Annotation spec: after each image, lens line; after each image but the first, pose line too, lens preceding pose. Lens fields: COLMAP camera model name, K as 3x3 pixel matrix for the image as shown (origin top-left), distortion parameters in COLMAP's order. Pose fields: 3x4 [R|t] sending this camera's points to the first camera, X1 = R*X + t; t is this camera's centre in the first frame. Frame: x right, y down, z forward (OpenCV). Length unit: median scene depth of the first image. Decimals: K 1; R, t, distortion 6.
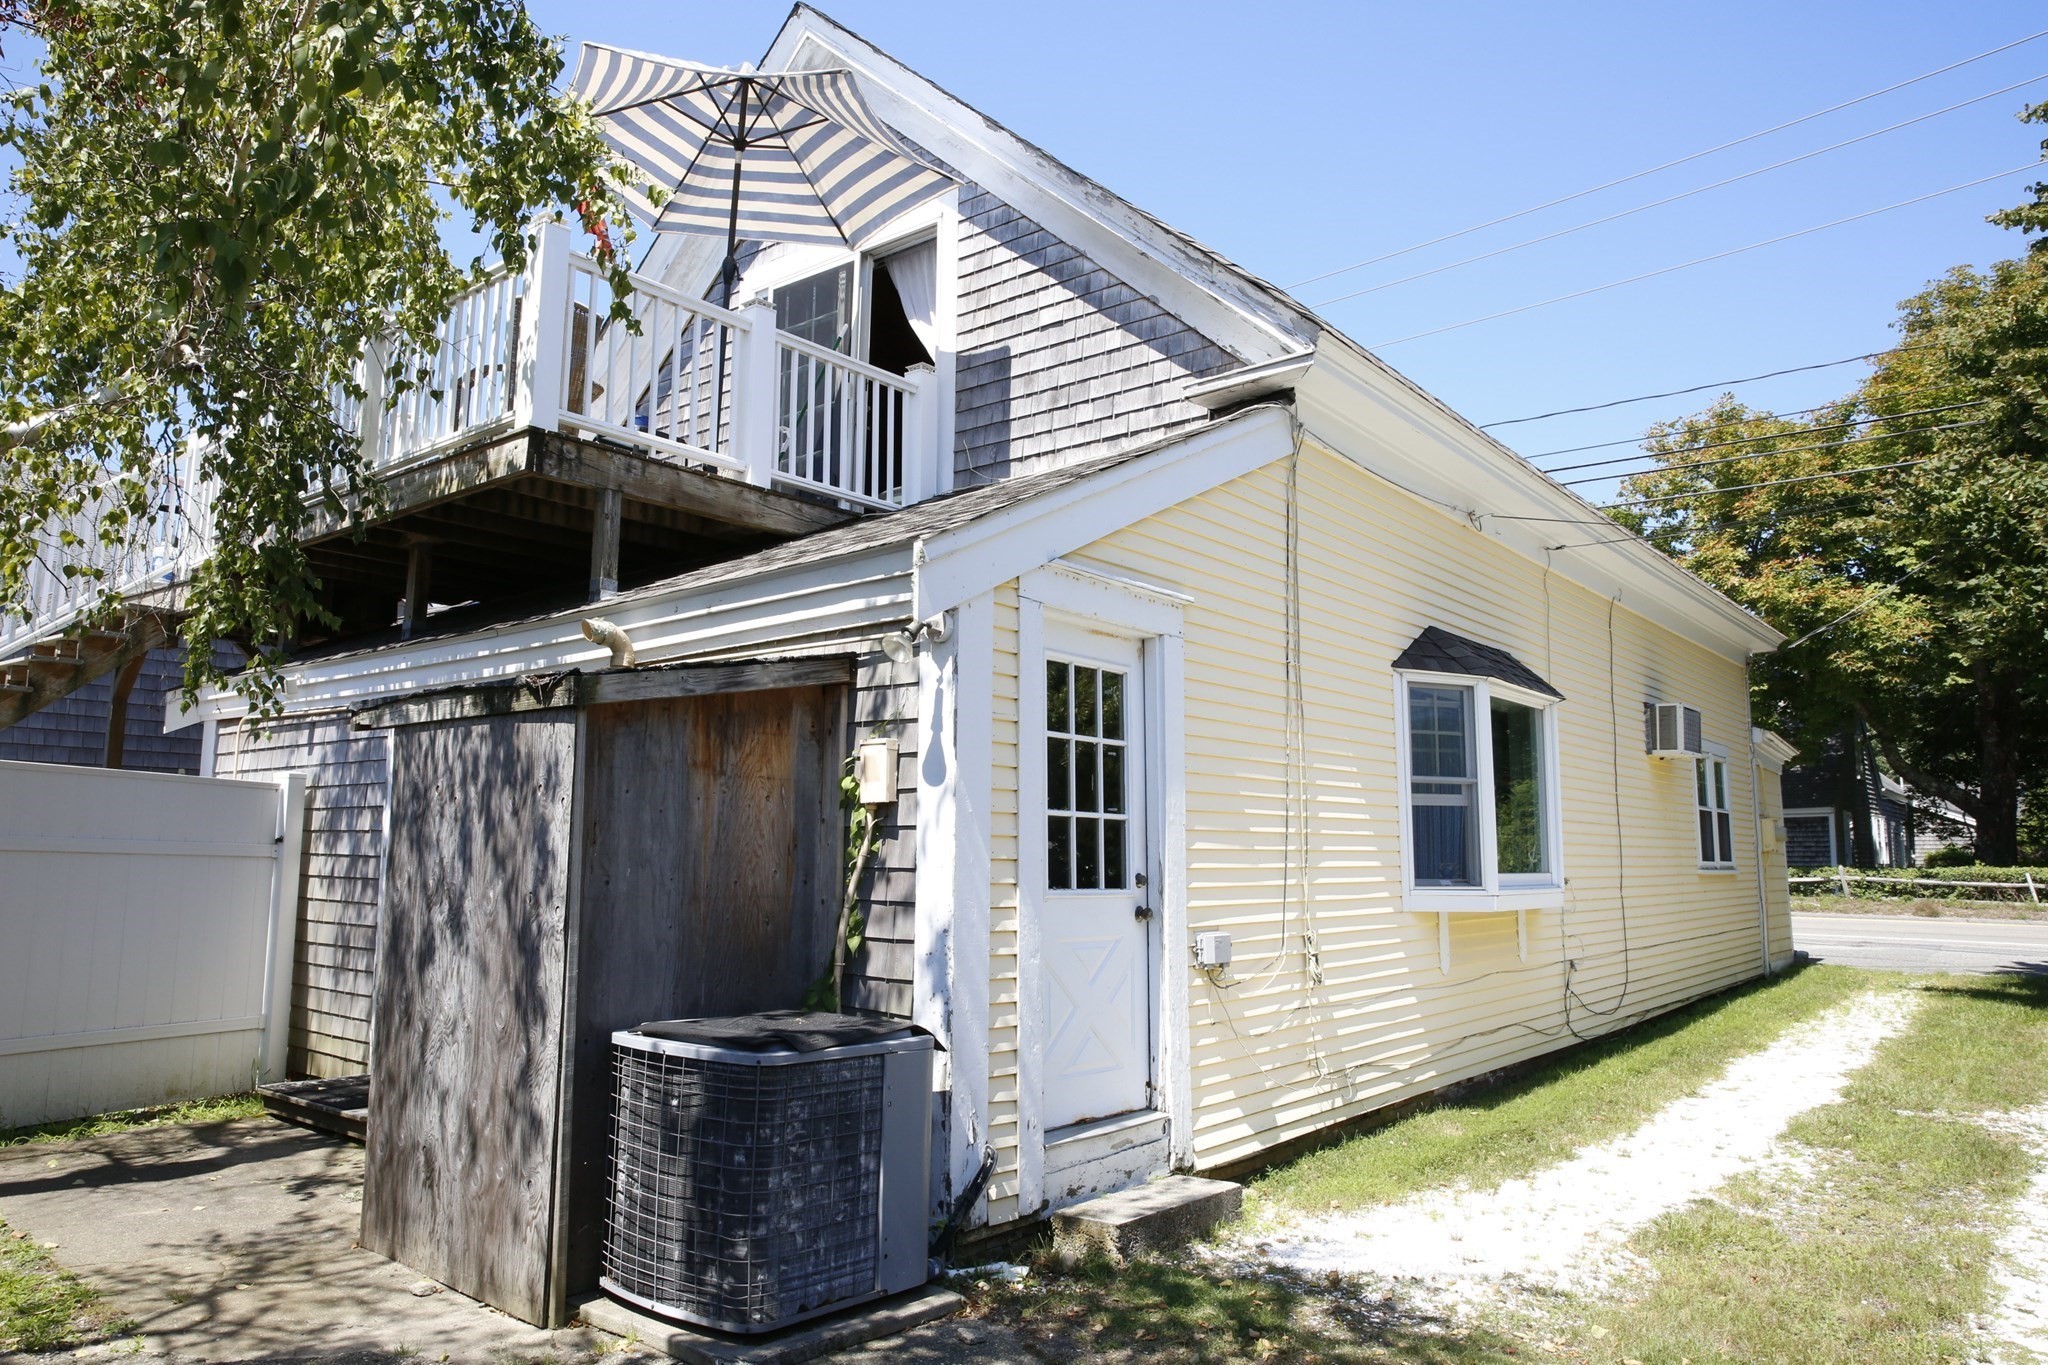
lens RADIAL K [[1355.0, 0, 1024.2], [0, 1355.0, 692.7], [0, 0, 1]] dist [-0.112448, 0.092773]
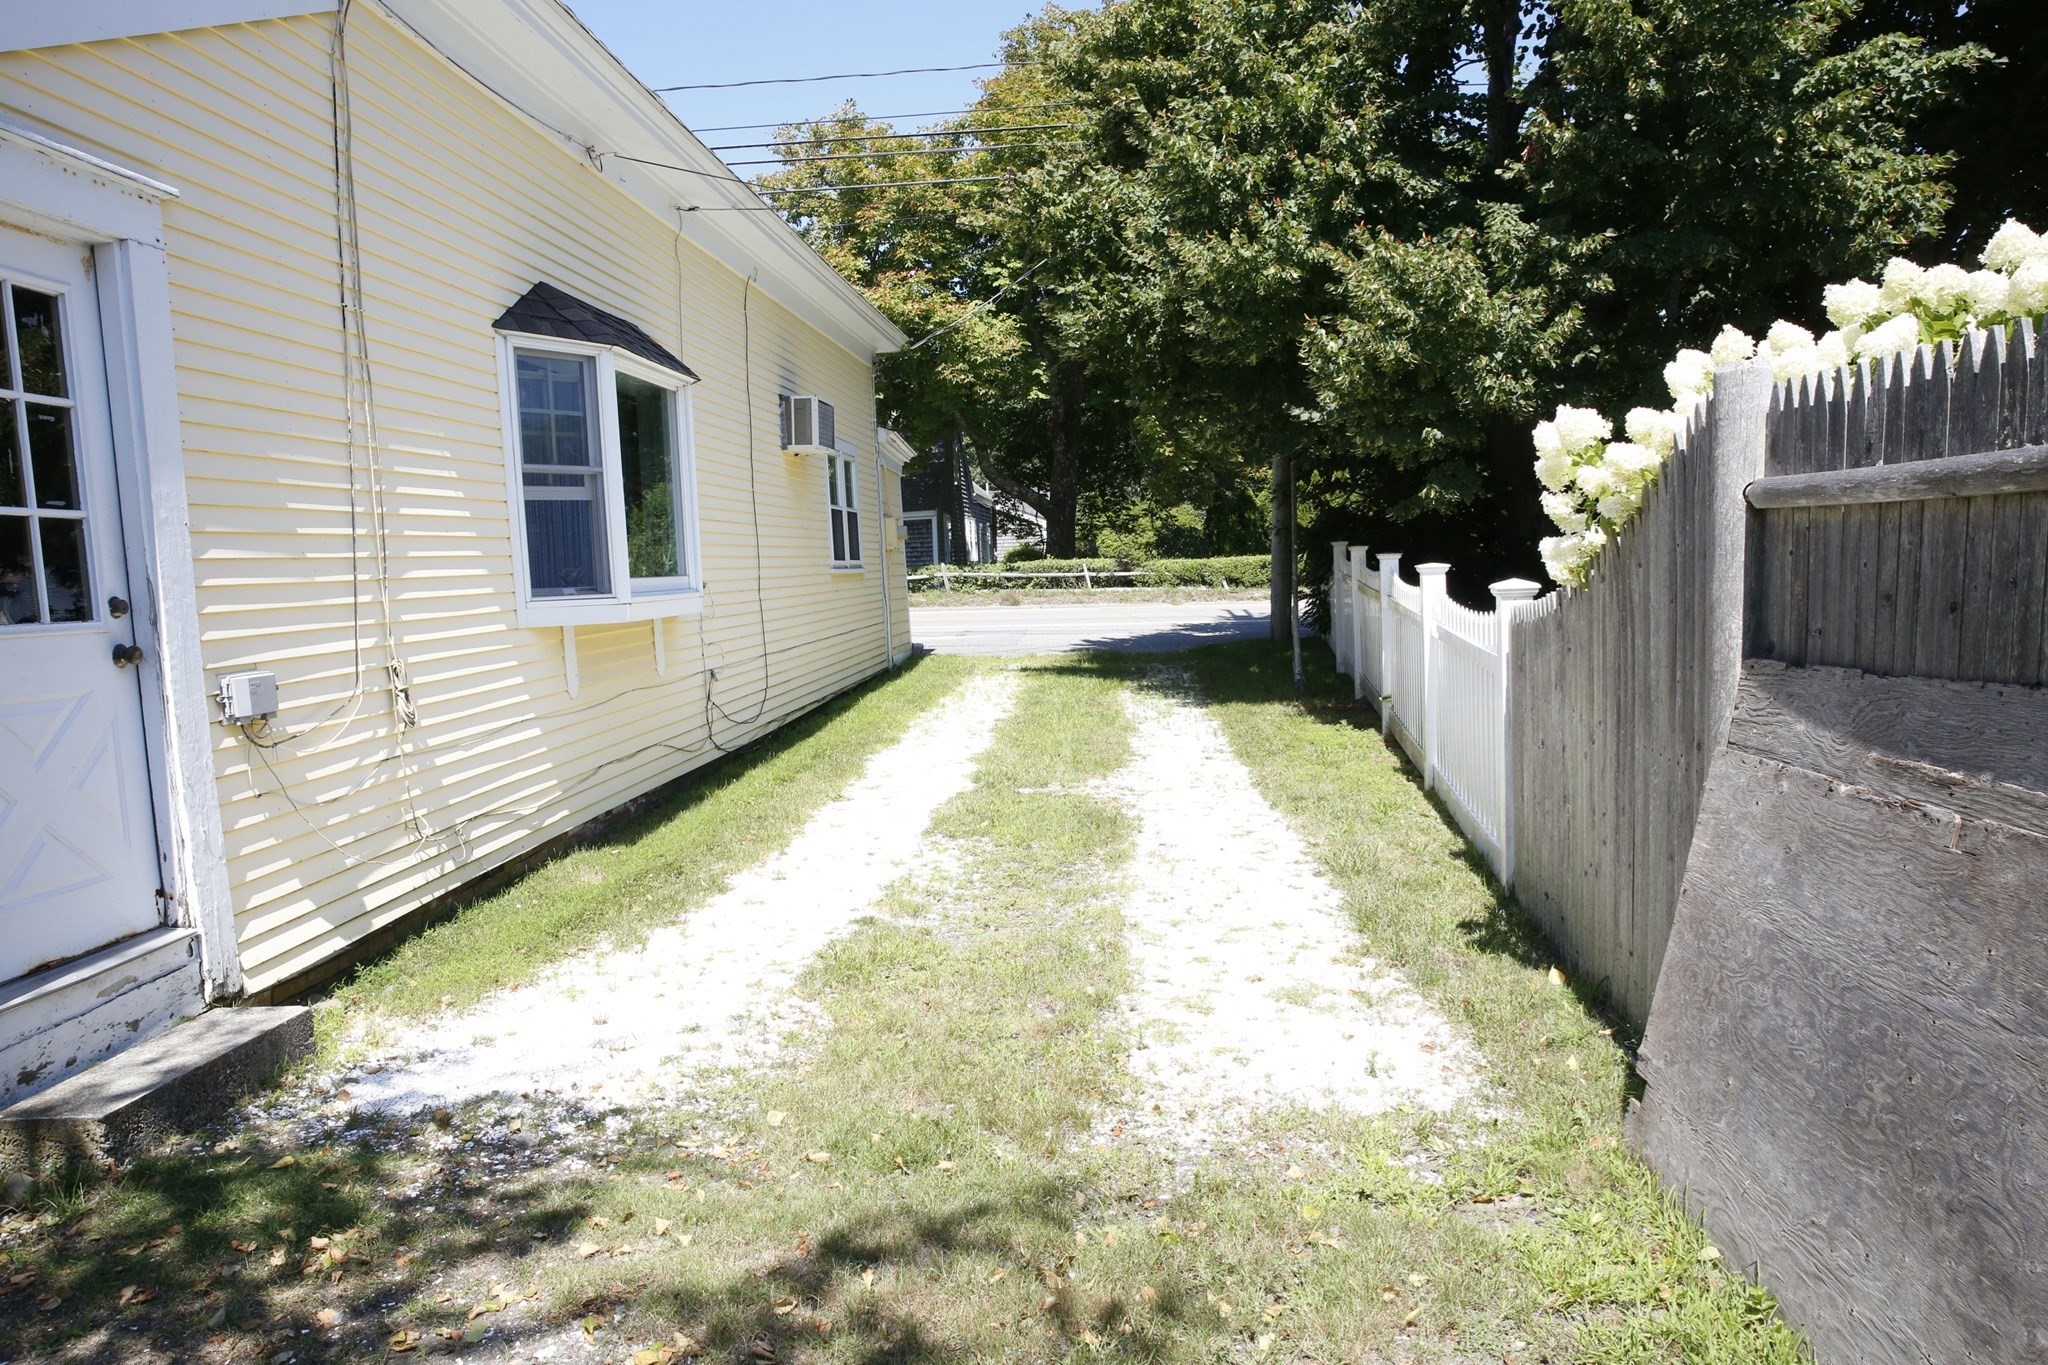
lens RADIAL K [[1355.0, 0, 1024.2], [0, 1355.0, 692.7], [0, 0, 1]] dist [-0.112448, 0.092773]
pose [[0.811709, -0.094831, 0.576311, 0.054942], [-0.028074, 0.979255, 0.200676, 0.026906], [-0.583386, -0.179070, 0.792208, 0.150977]]
